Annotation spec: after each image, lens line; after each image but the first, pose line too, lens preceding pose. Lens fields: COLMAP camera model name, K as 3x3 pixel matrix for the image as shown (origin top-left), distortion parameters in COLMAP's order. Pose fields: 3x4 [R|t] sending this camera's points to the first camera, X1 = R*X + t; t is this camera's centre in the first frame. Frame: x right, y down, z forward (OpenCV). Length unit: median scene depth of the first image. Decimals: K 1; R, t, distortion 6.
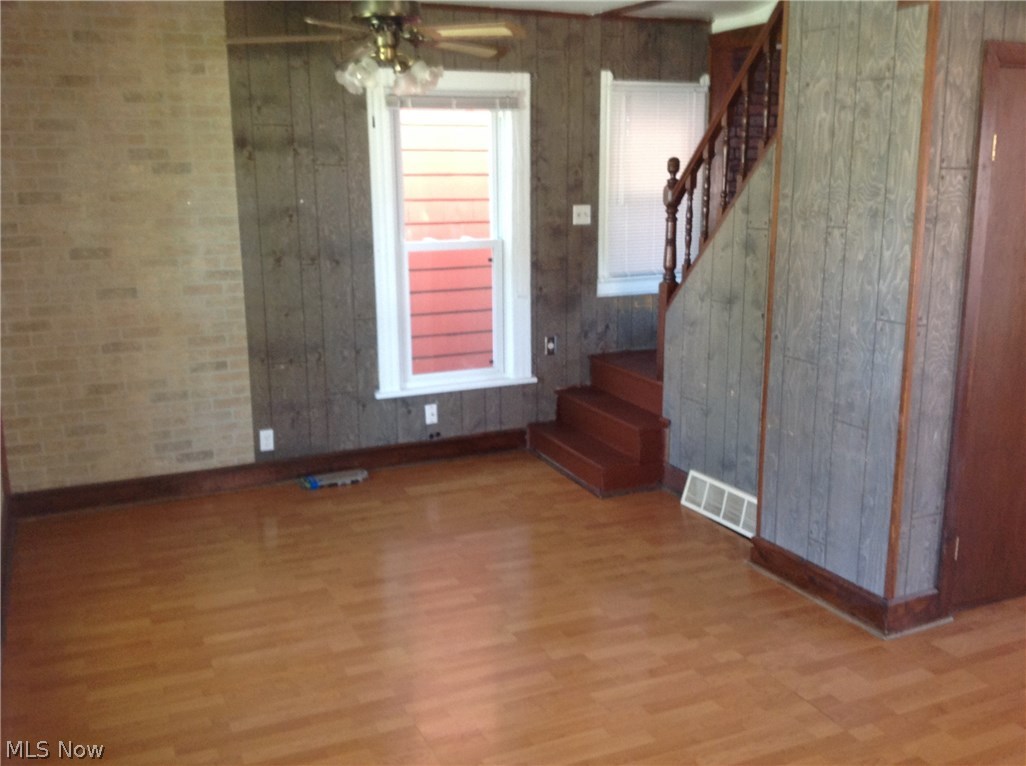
lens RADIAL K [[965.6, 0, 518.1], [0, 965.6, 385.2], [0, 0, 1]] dist [0.210066, -0.549211]
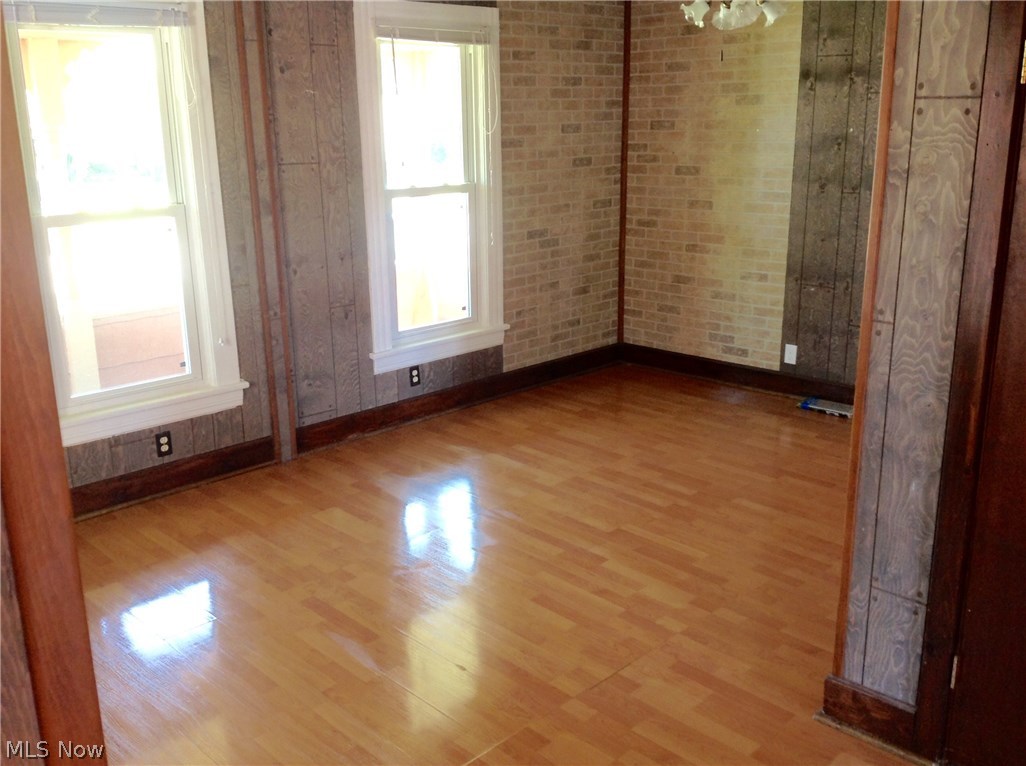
lens RADIAL K [[965.6, 0, 518.1], [0, 965.6, 385.2], [0, 0, 1]] dist [0.210066, -0.549211]
pose [[0.340656, 0.253298, -0.905424, 0.680208], [-0.185742, 0.962176, 0.199291, -0.076233], [0.921658, 0.100285, 0.374820, 0.343596]]
